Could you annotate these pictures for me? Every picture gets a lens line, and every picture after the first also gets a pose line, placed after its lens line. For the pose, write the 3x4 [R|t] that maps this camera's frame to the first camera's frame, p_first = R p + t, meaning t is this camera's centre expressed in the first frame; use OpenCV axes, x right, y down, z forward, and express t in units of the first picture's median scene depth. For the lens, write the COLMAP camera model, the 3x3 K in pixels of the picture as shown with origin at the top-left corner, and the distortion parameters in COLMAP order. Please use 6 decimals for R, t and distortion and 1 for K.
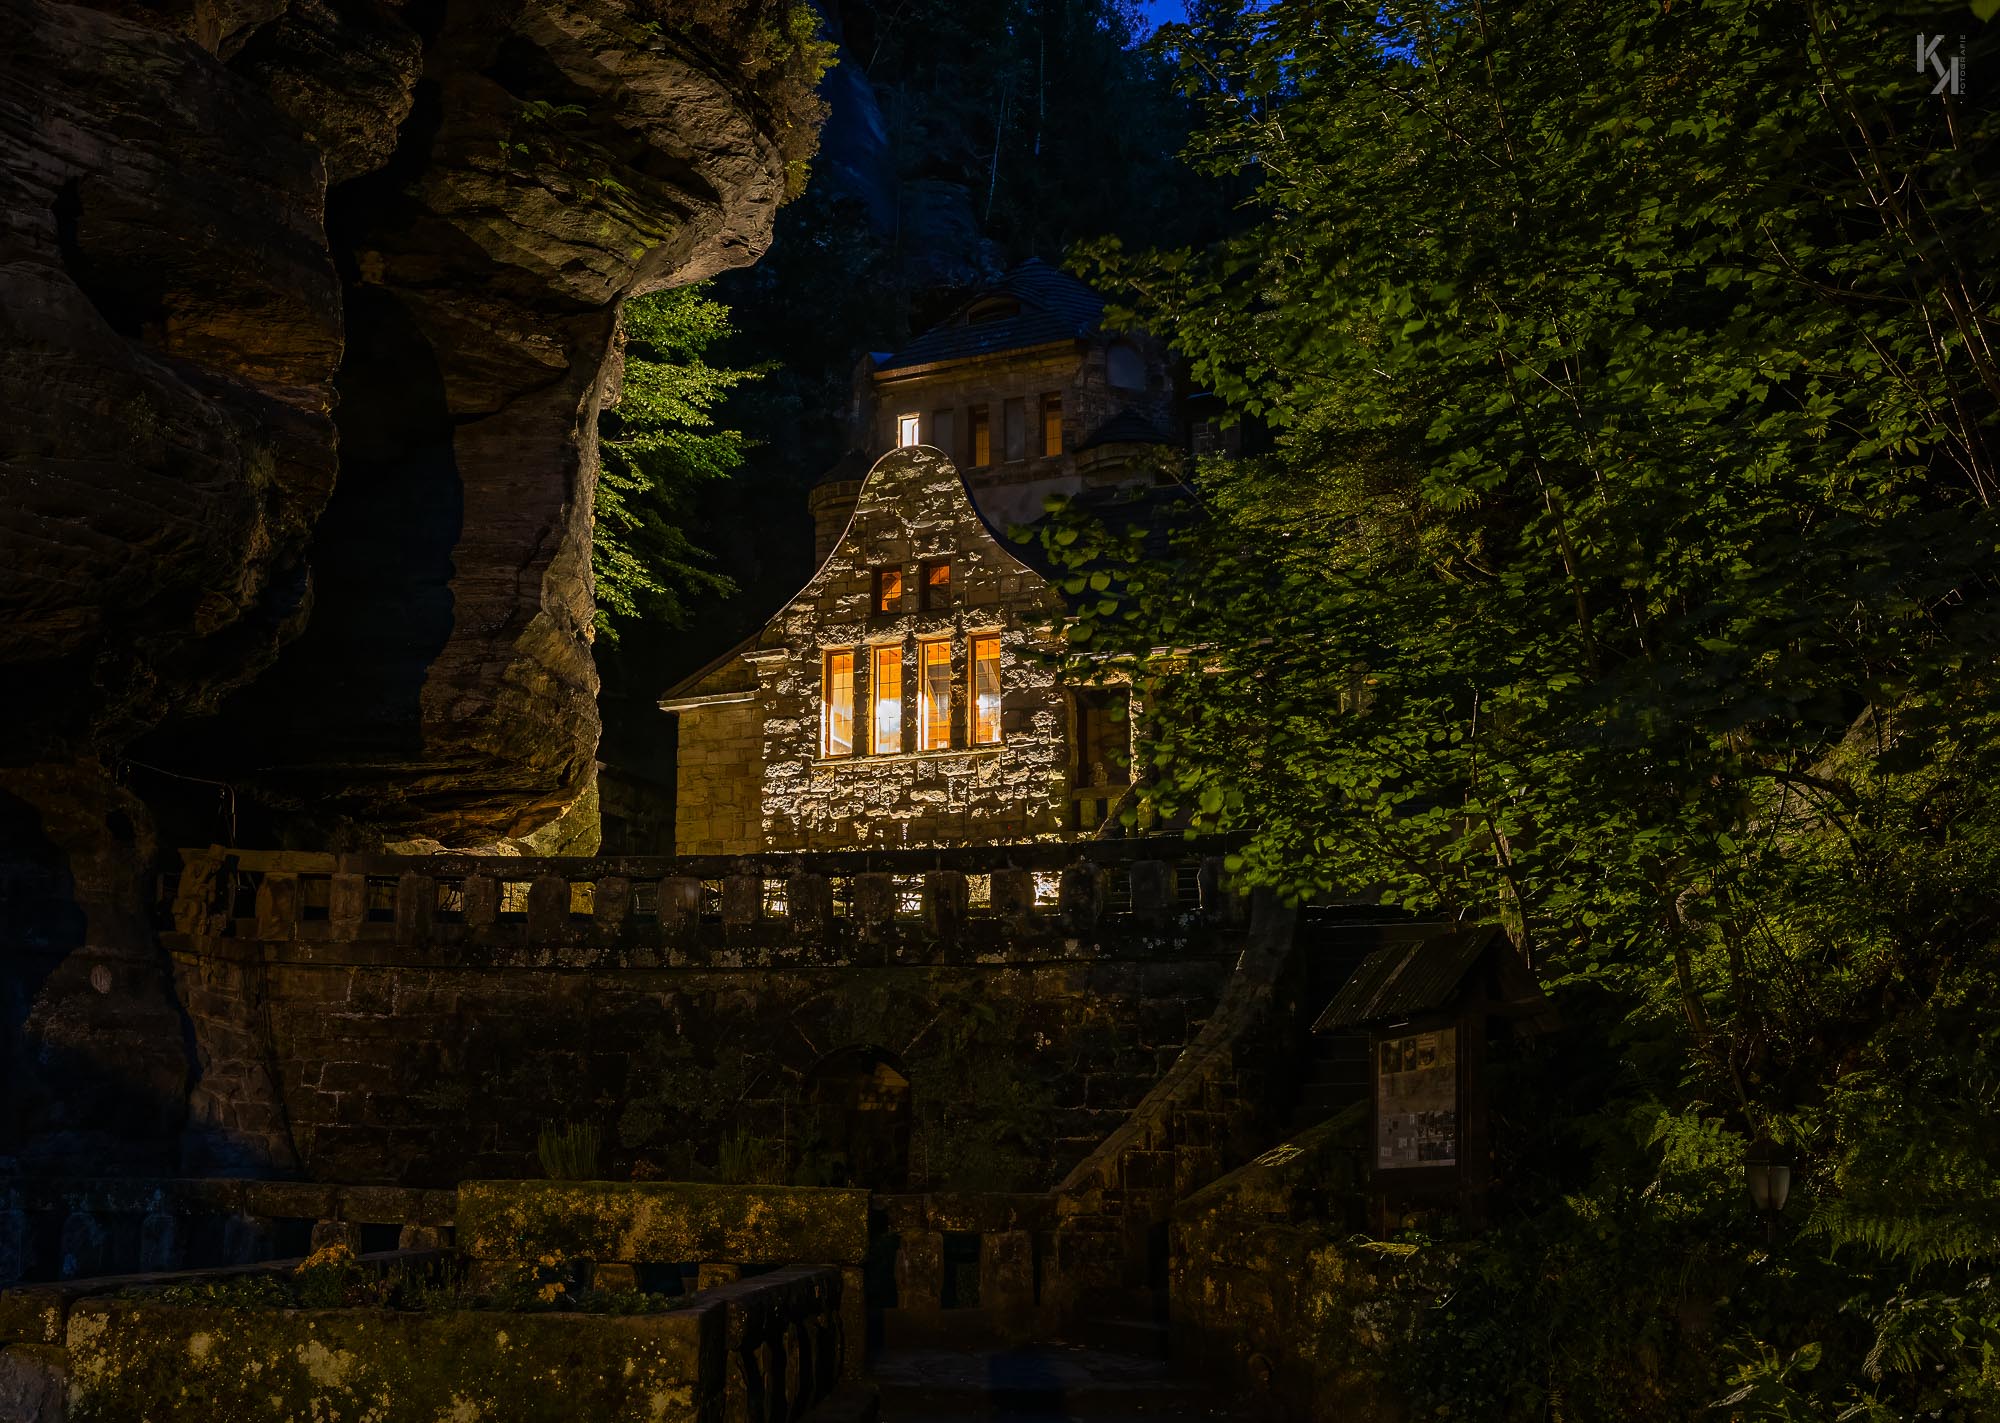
lens RADIAL K [[1739.0, 0, 1000.0], [0, 1739.0, 711.5], [0, 0, 1]] dist [0.000215, 0.004371]
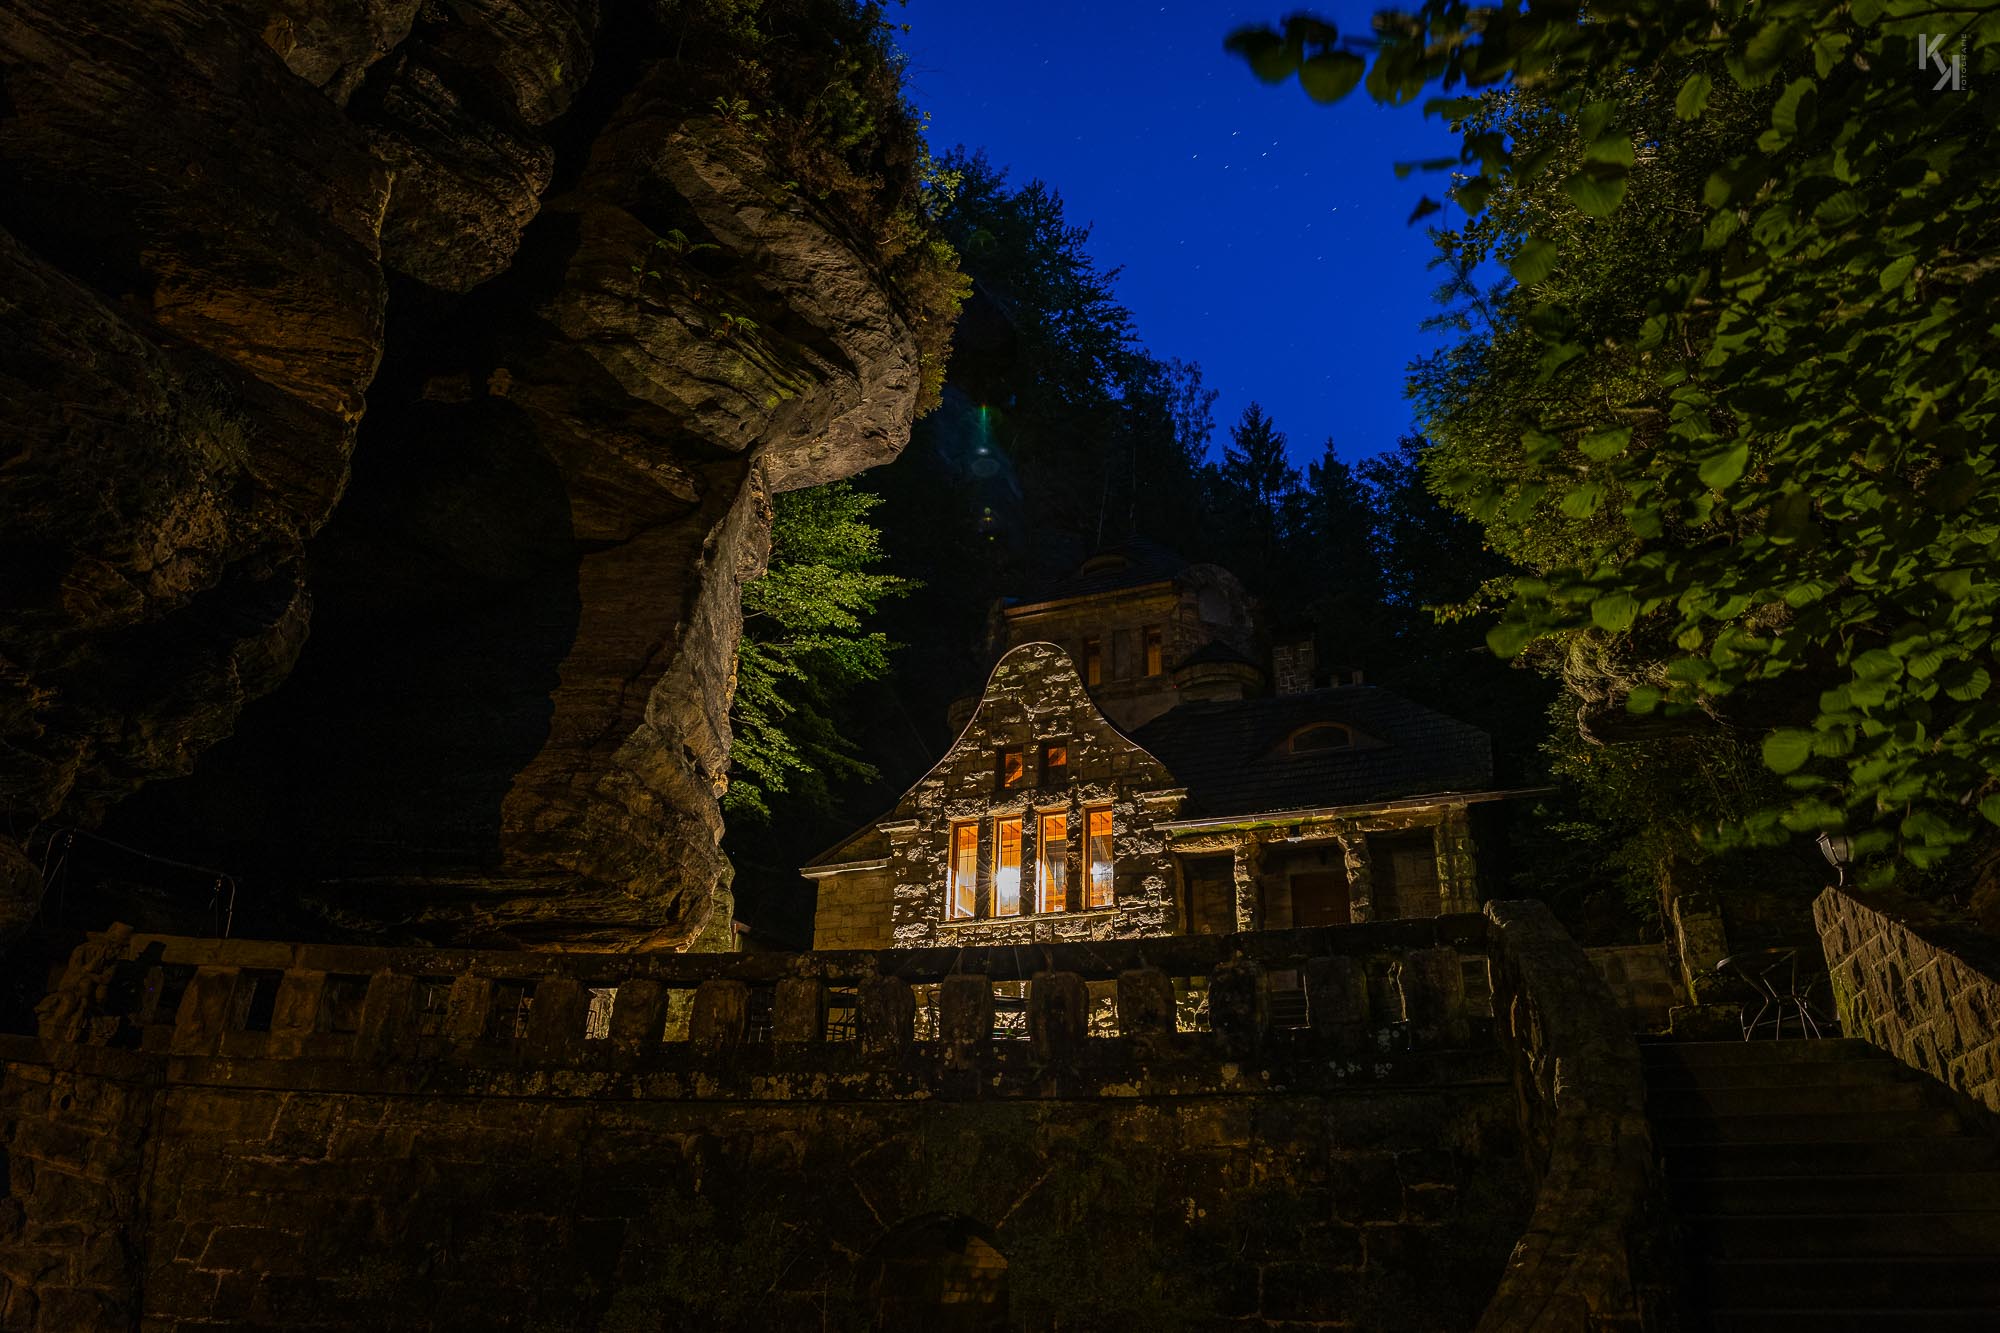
lens RADIAL K [[1262.0, 0, 1051.6], [0, 1262.0, 663.3], [0, 0, 1]] dist [0.002628, 0.001141]
pose [[0.999174, -0.000533, -0.040640, -0.008450], [-0.008196, 0.976731, -0.214312, 0.055600], [0.039808, 0.214468, 0.975919, 0.303171]]
